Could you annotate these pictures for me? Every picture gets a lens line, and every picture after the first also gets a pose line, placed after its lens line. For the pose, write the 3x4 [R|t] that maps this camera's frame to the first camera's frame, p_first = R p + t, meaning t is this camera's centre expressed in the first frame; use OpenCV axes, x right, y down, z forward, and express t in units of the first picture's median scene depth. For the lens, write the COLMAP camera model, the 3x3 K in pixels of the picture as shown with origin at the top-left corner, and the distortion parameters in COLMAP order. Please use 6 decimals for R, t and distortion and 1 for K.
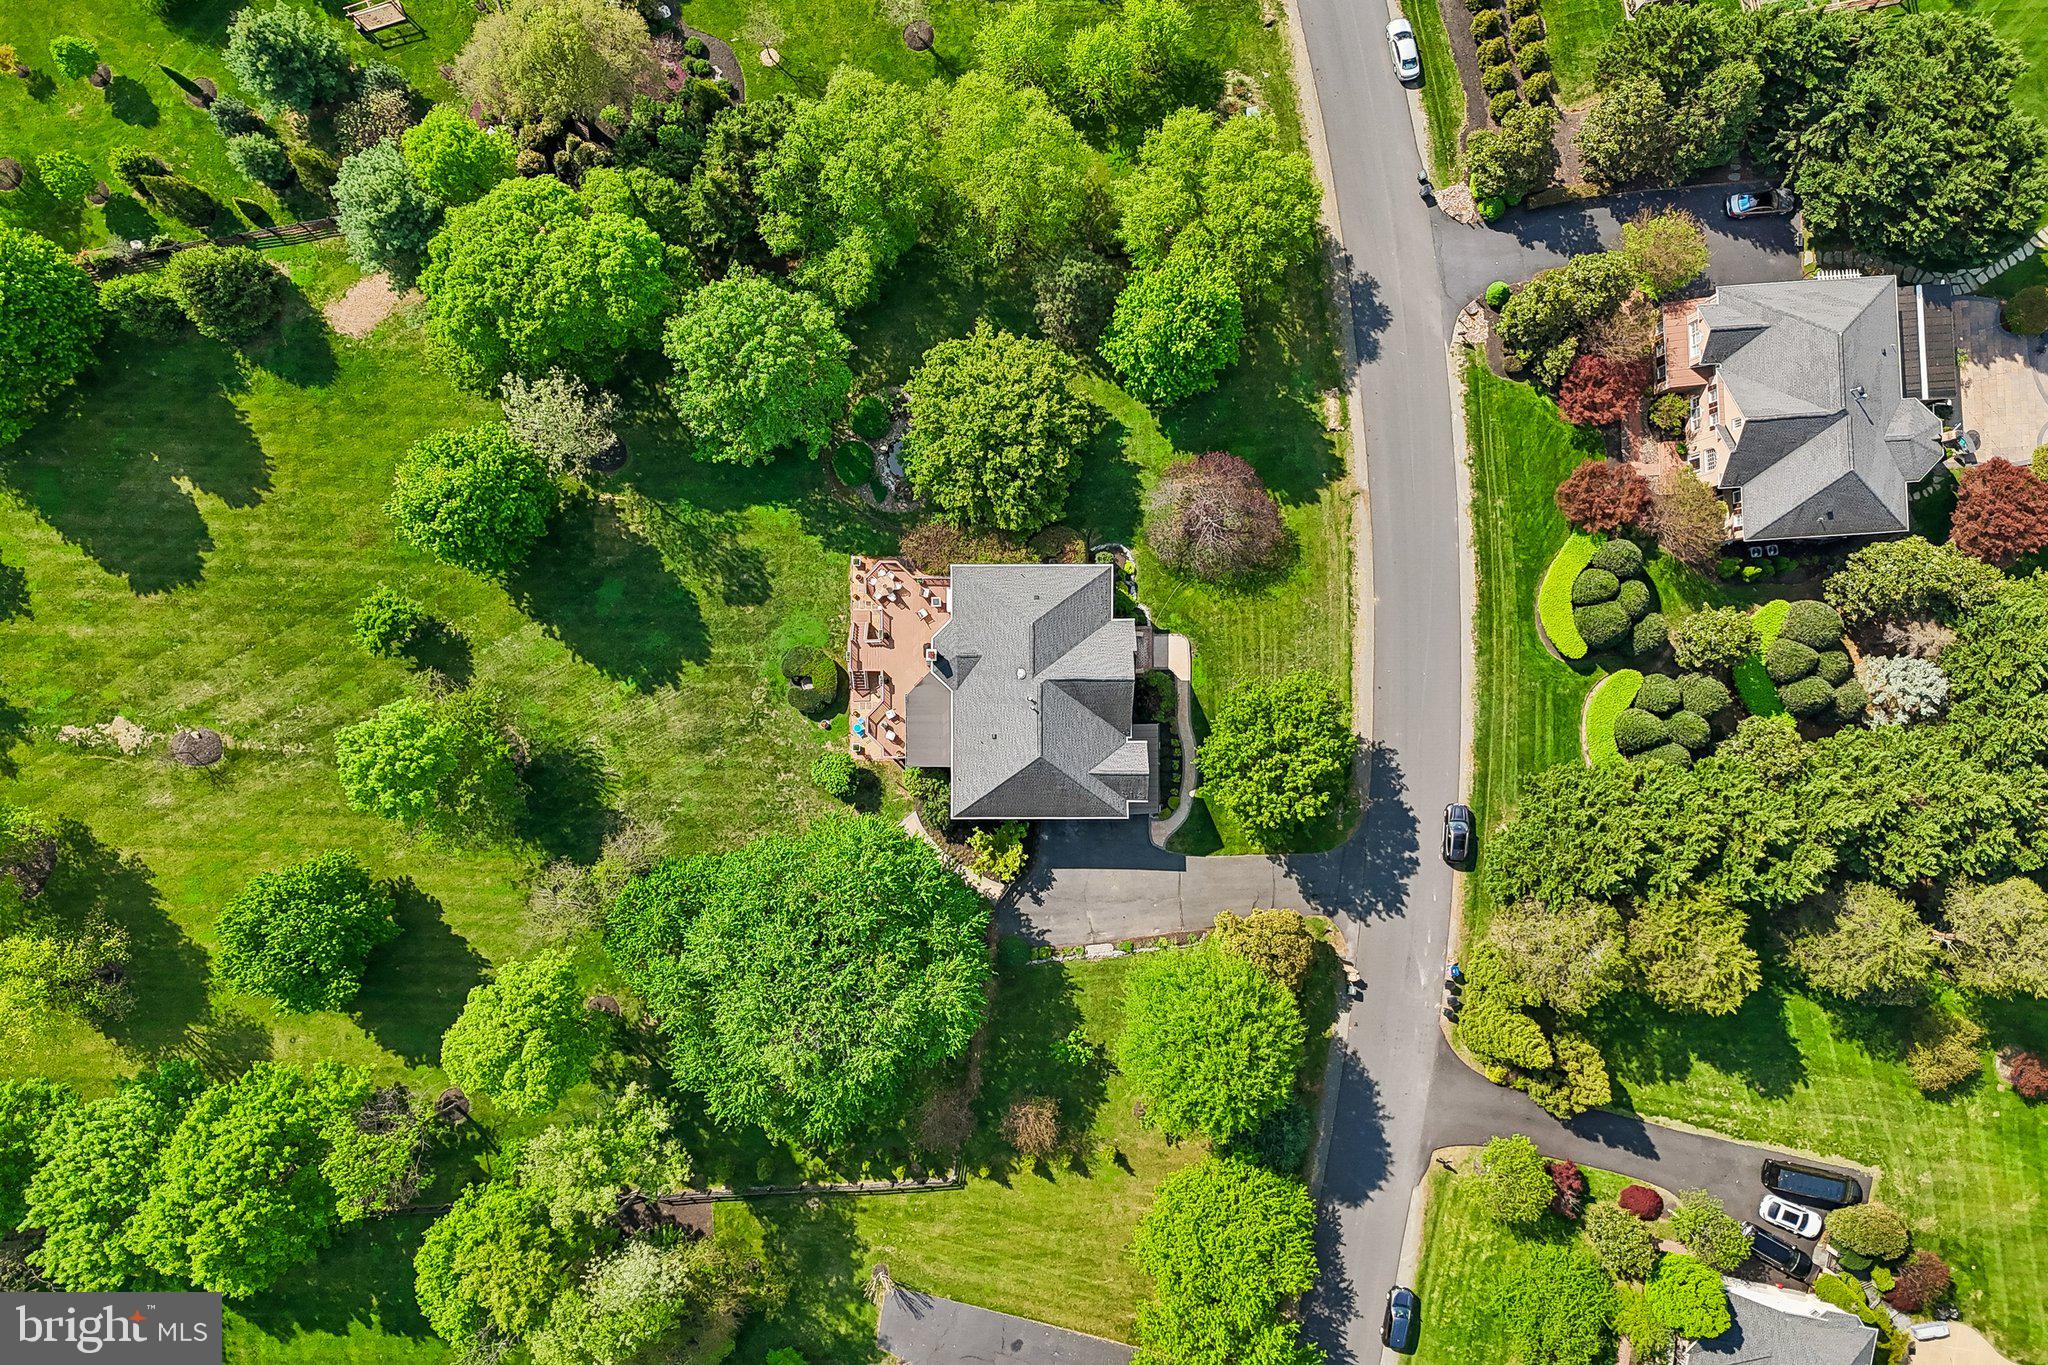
lens RADIAL K [[1508.4, 0, 1038.8], [0, 1508.4, 677.0], [0, 0, 1]] dist [0.075289, -0.075609]
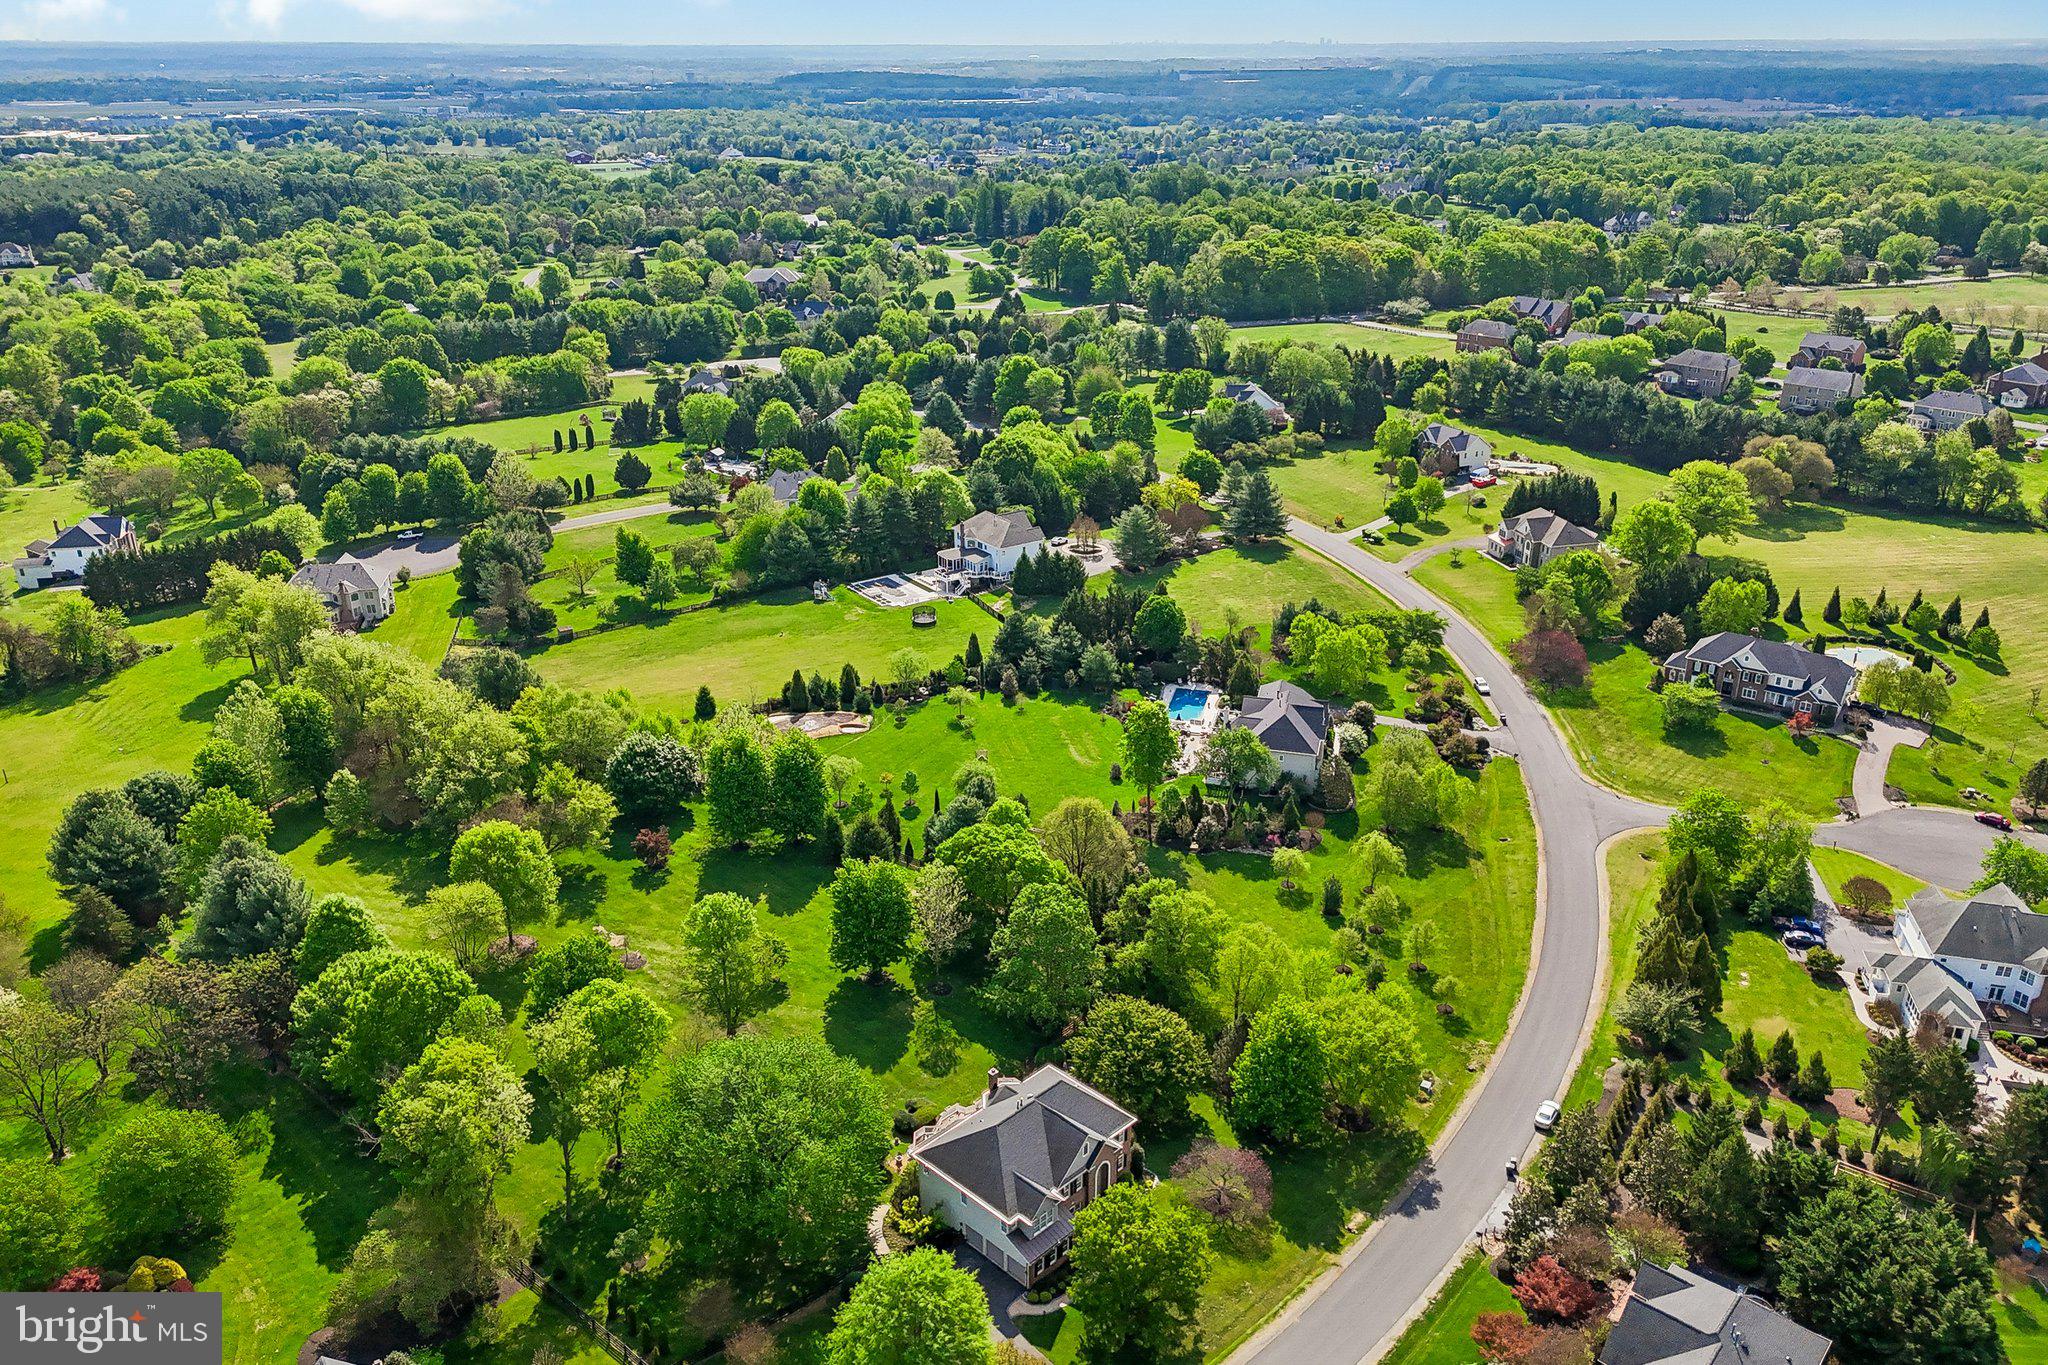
lens RADIAL K [[1508.4, 0, 1039.5], [0, 1508.4, 687.0], [0, 0, 1]] dist [0.075289, -0.075609]
pose [[0.715699, 0.271824, -0.643340, 0.704466], [-0.698409, 0.278254, -0.659394, 0.720183], [-0.000227, 0.921242, 0.388991, 0.115486]]
